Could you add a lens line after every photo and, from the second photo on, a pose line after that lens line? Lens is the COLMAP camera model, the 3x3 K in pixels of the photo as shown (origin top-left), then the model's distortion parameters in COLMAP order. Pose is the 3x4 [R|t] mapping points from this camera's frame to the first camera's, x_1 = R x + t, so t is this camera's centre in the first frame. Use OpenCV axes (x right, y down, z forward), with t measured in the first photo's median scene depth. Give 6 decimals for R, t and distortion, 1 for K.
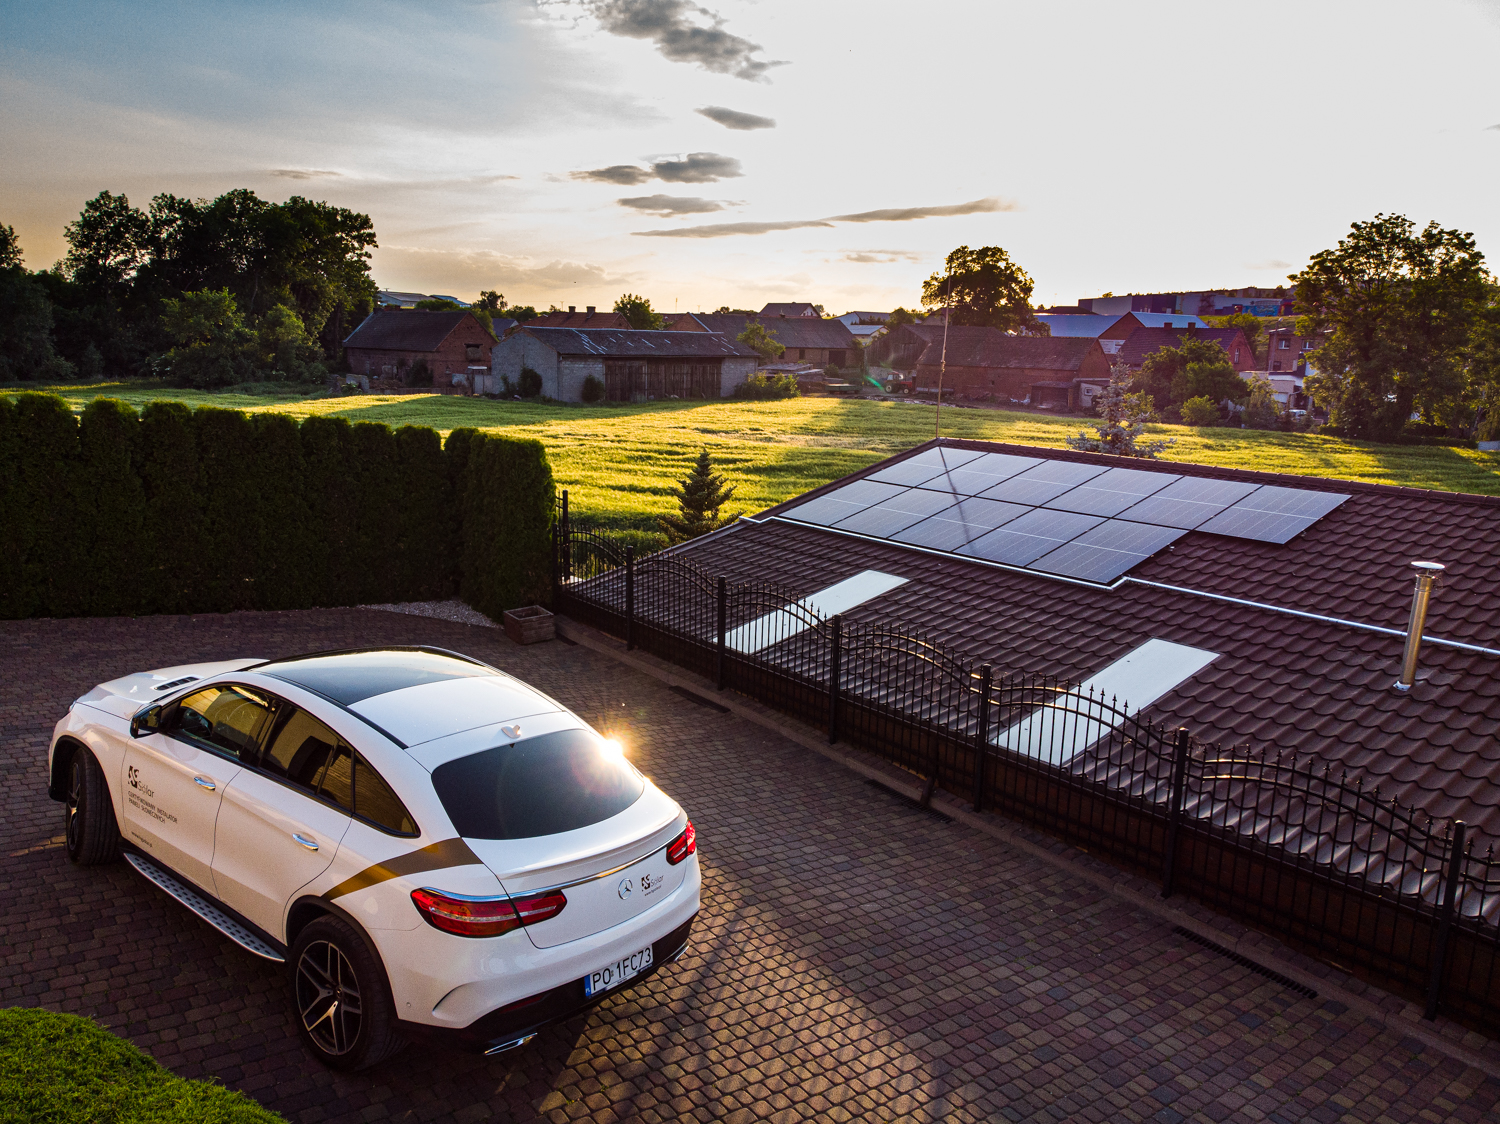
lens RADIAL K [[1108.8, 0, 749.9], [0, 1108.8, 558.5], [0, 0, 1]] dist [-0.006449, 0.021627]
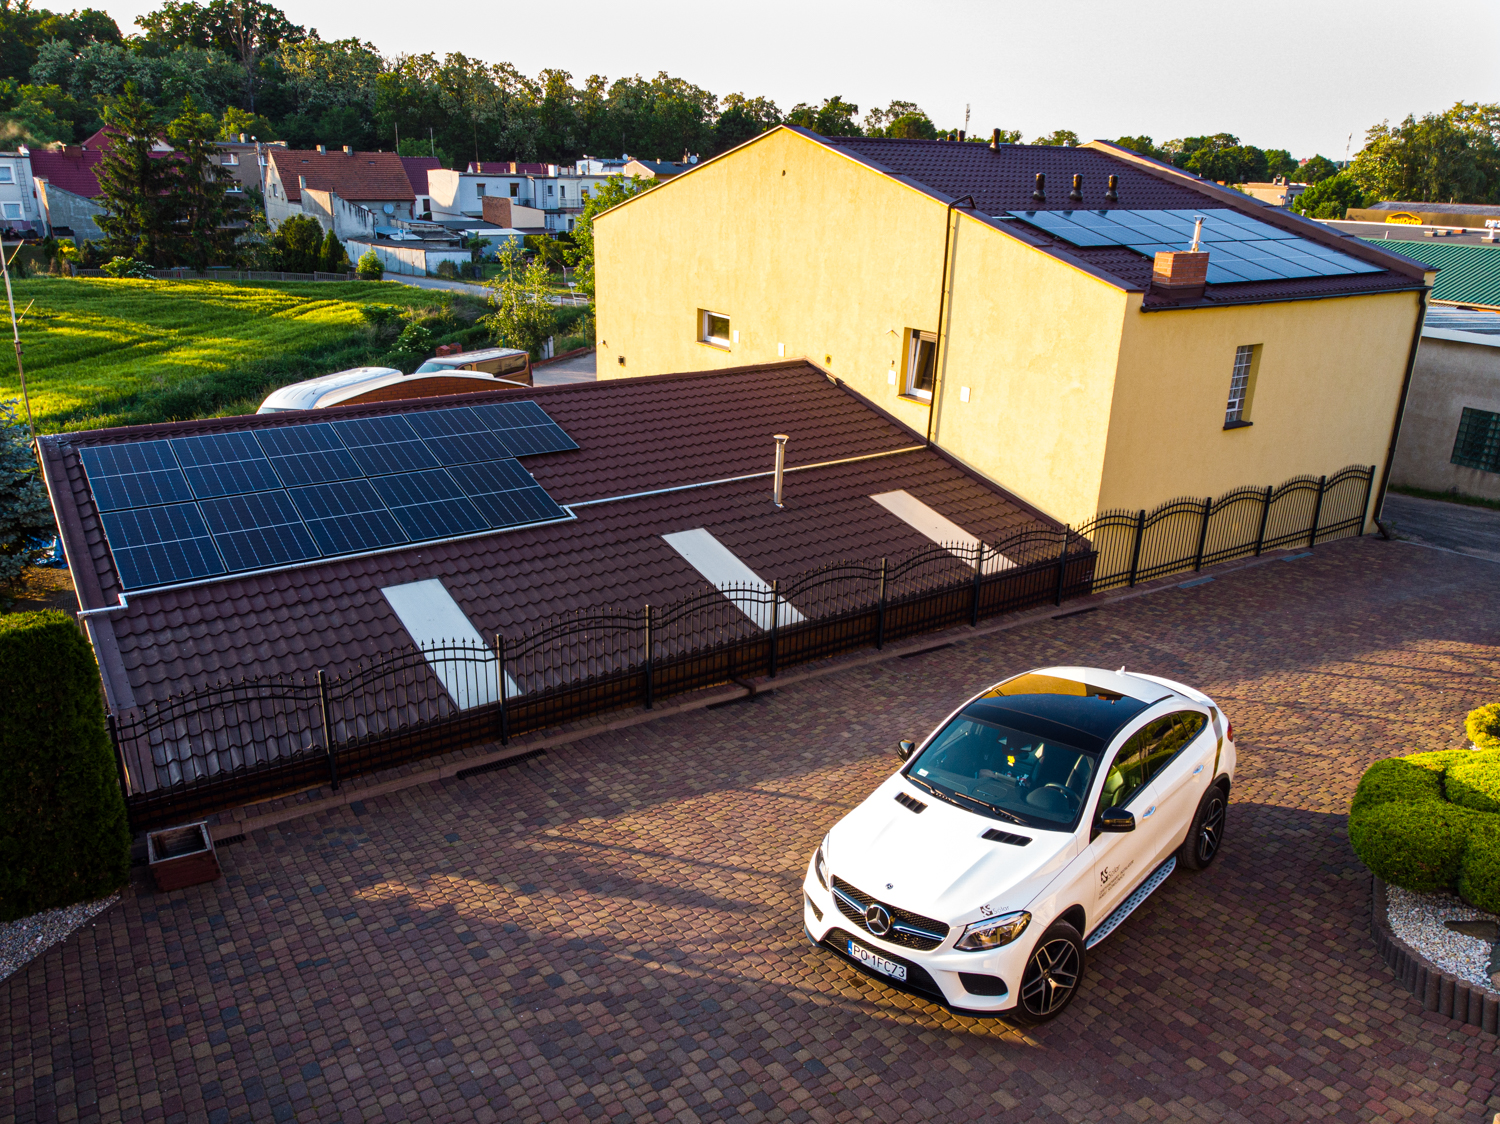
lens RADIAL K [[1108.8, 0, 749.9], [0, 1108.8, 558.5], [0, 0, 1]] dist [-0.006449, 0.021627]
pose [[0.092237, -0.360360, 0.928242, -0.113366], [0.175283, 0.923535, 0.341115, -0.043451], [-0.980188, 0.131241, 0.148349, 0.081600]]
